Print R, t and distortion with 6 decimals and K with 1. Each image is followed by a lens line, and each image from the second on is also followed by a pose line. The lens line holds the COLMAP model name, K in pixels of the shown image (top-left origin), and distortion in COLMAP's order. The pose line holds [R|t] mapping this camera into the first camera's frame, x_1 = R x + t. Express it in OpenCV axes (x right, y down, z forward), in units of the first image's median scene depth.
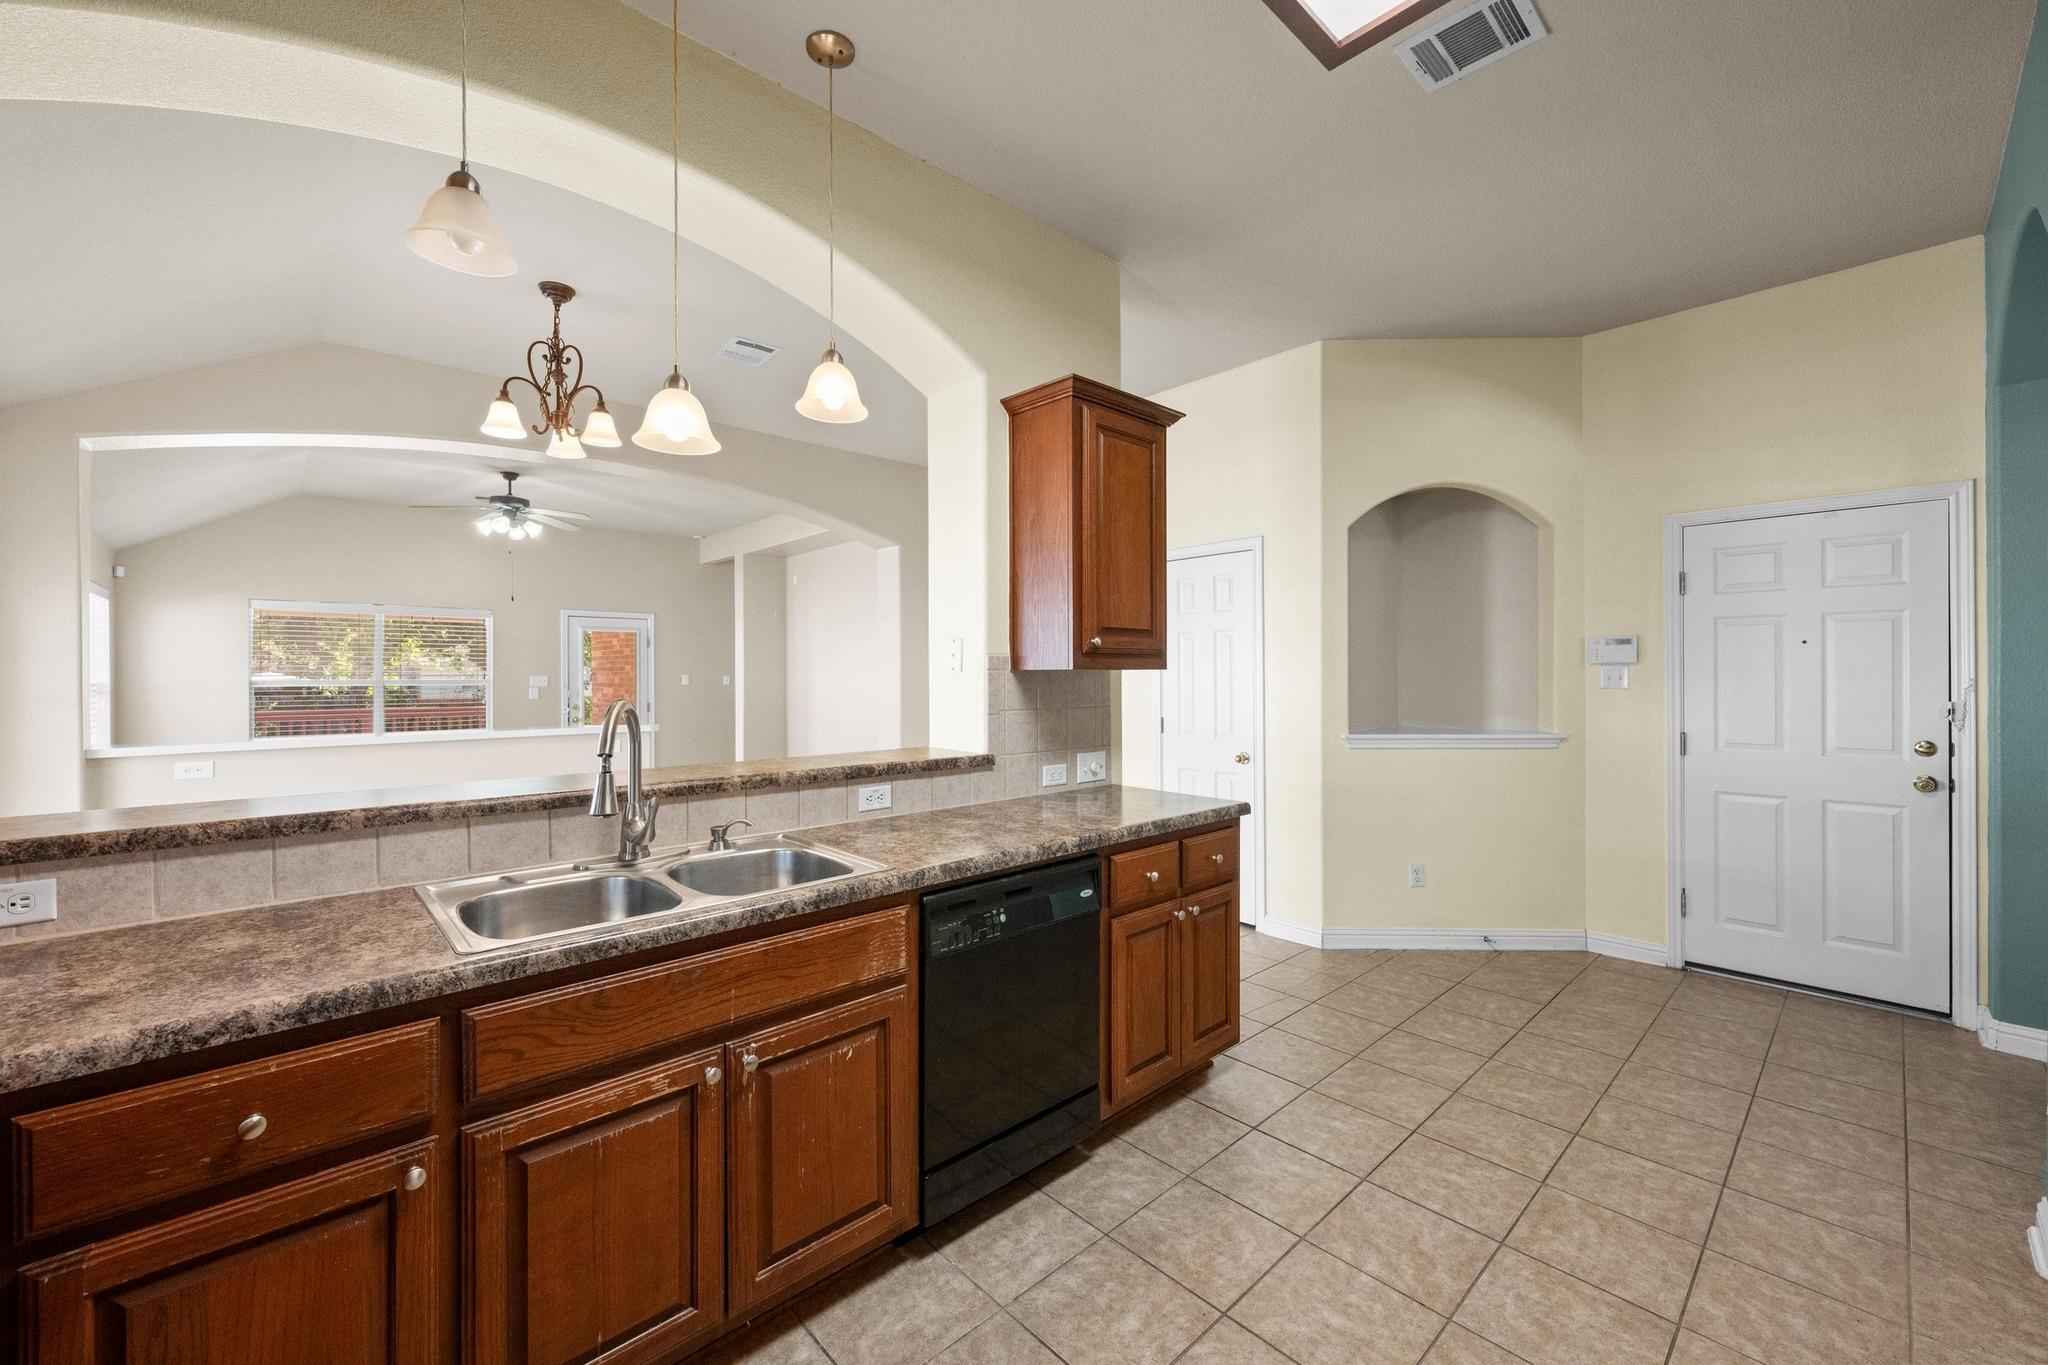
lens RADIAL K [[810.7, 0, 1031.4], [0, 810.7, 672.7], [0, 0, 1]] dist [-0.000322, -0.000167]
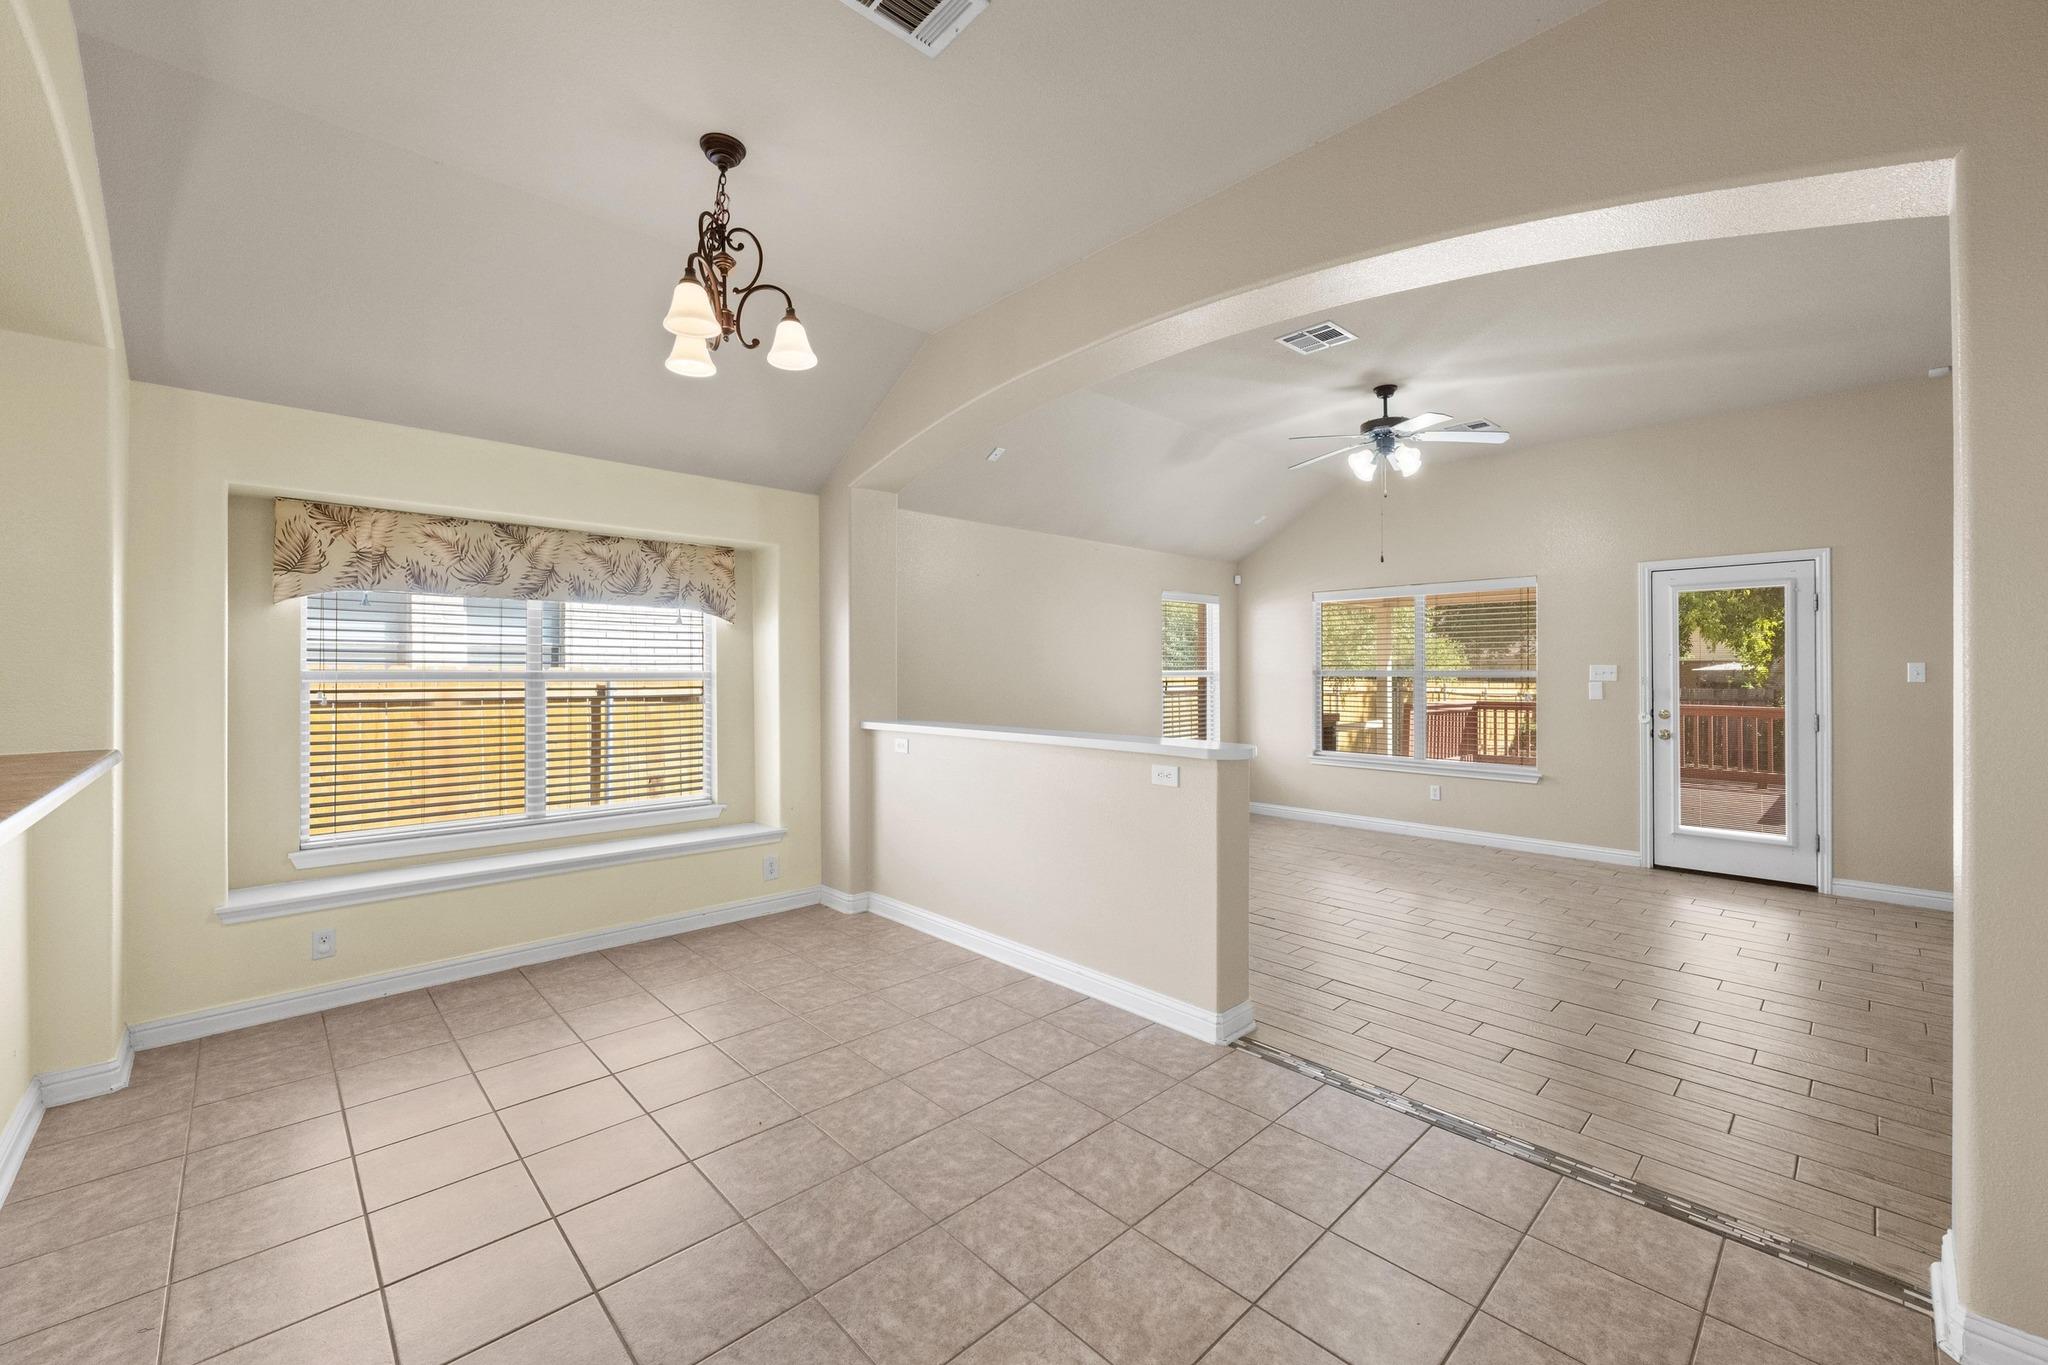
lens RADIAL K [[815.2, 0, 1027.0], [0, 815.2, 672.1], [0, 0, 1]] dist [0.001347, 0.000169]
pose [[0.010423, 0.004325, -0.999936, 0.190174], [0.005926, 0.999973, 0.004387, 0.010068], [0.999928, -0.005971, 0.010397, 1.419703]]
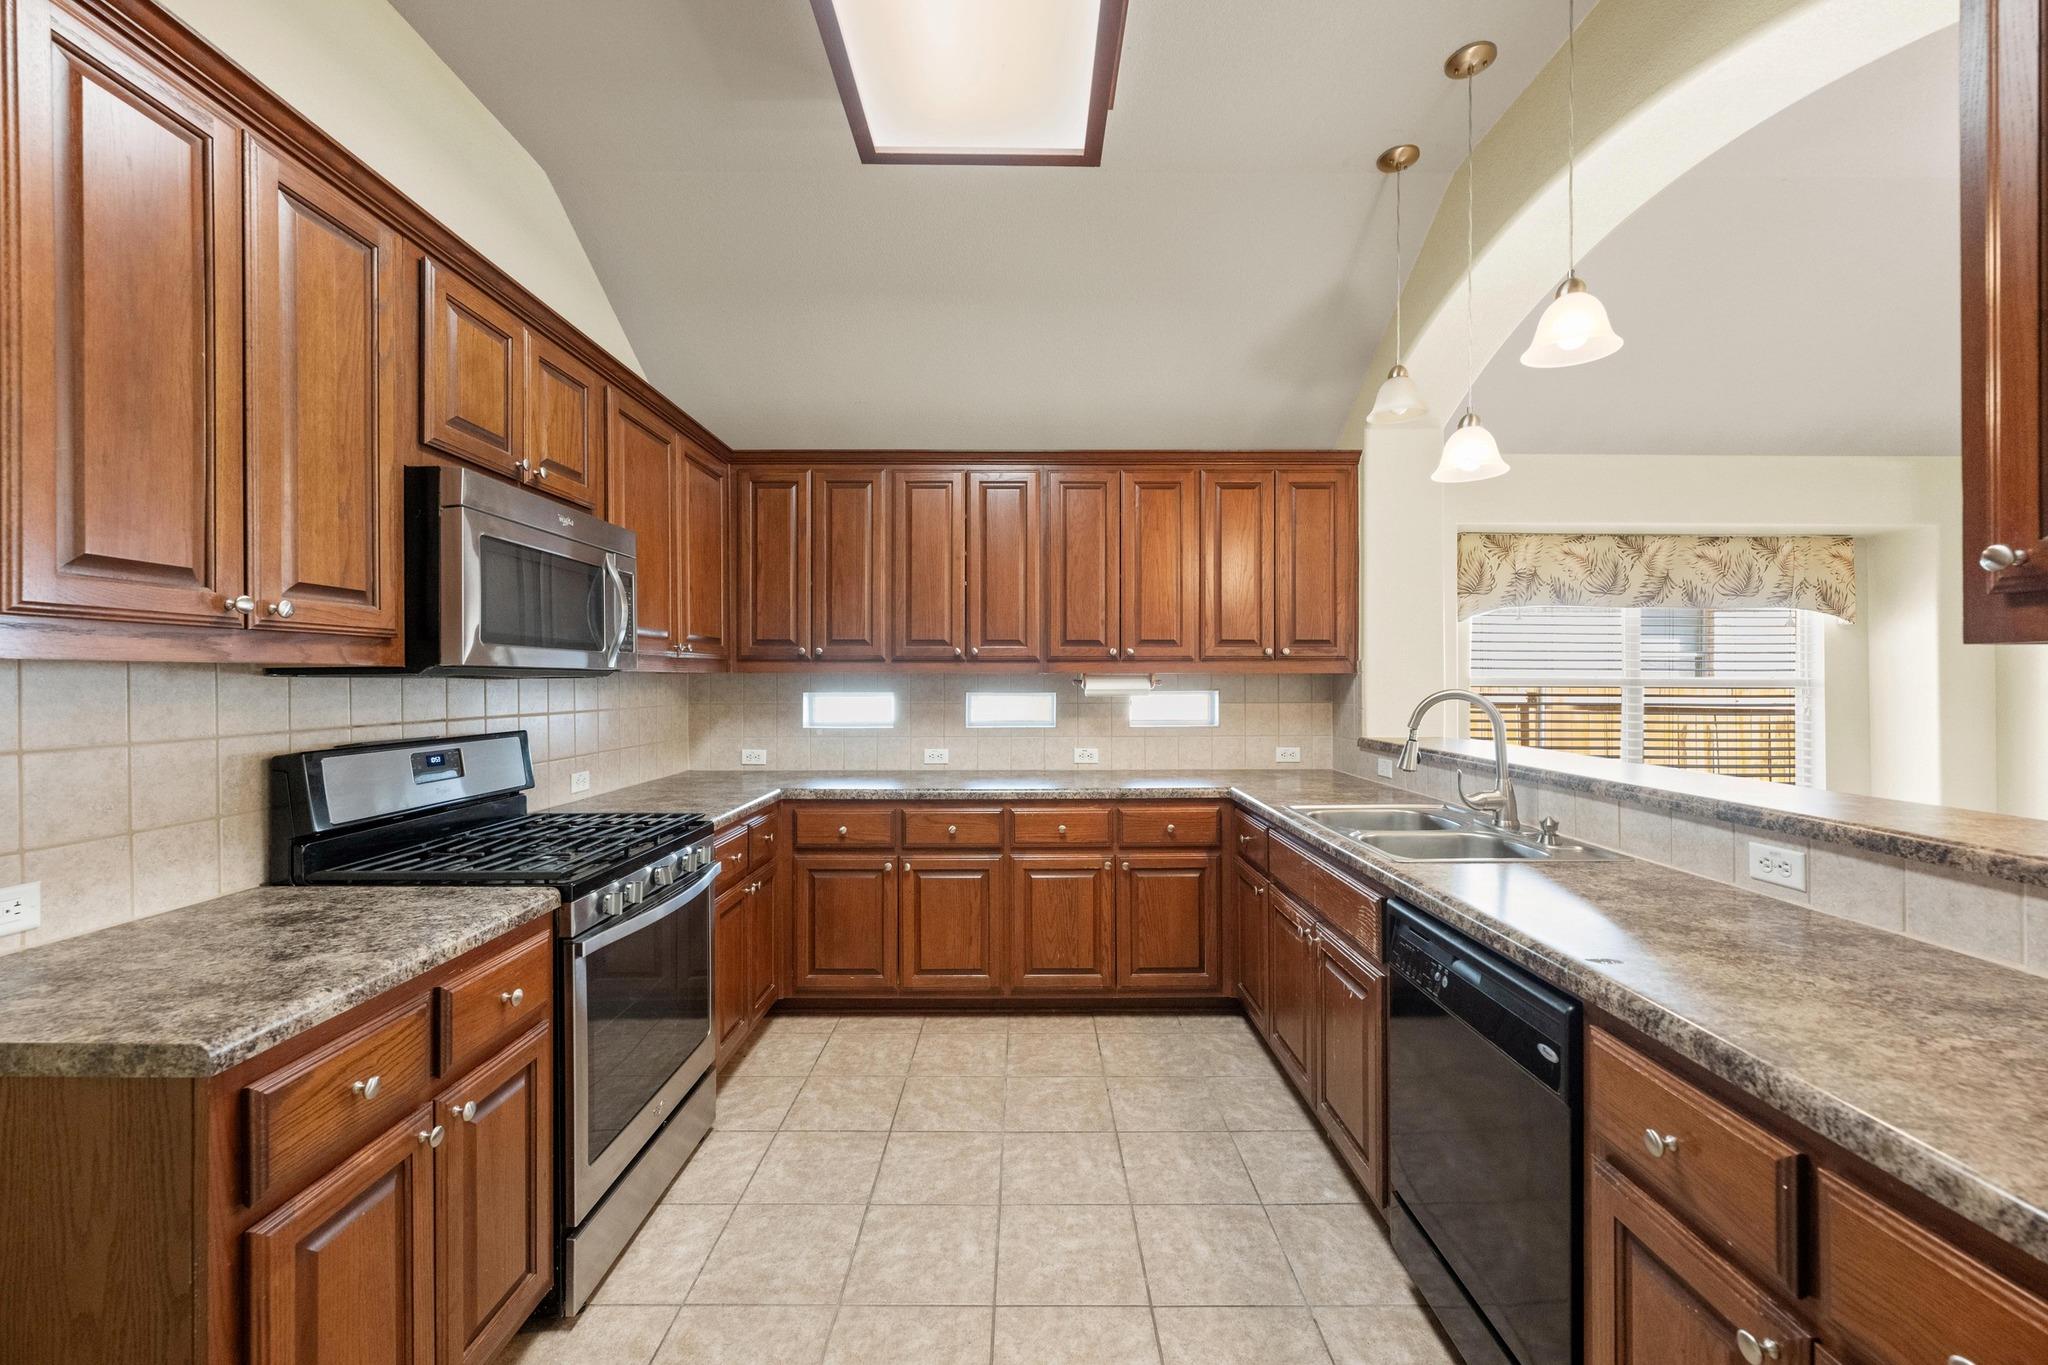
lens RADIAL K [[809.1, 0, 1023.7], [0, 809.1, 678.9], [0, 0, 1]] dist [-0.001509, -0.000136]
pose [[-0.687055, 0.001968, -0.726603, 0.522908], [0.002958, 0.999996, -0.000088, 0.008826], [0.726600, -0.002209, -0.687057, 0.810570]]
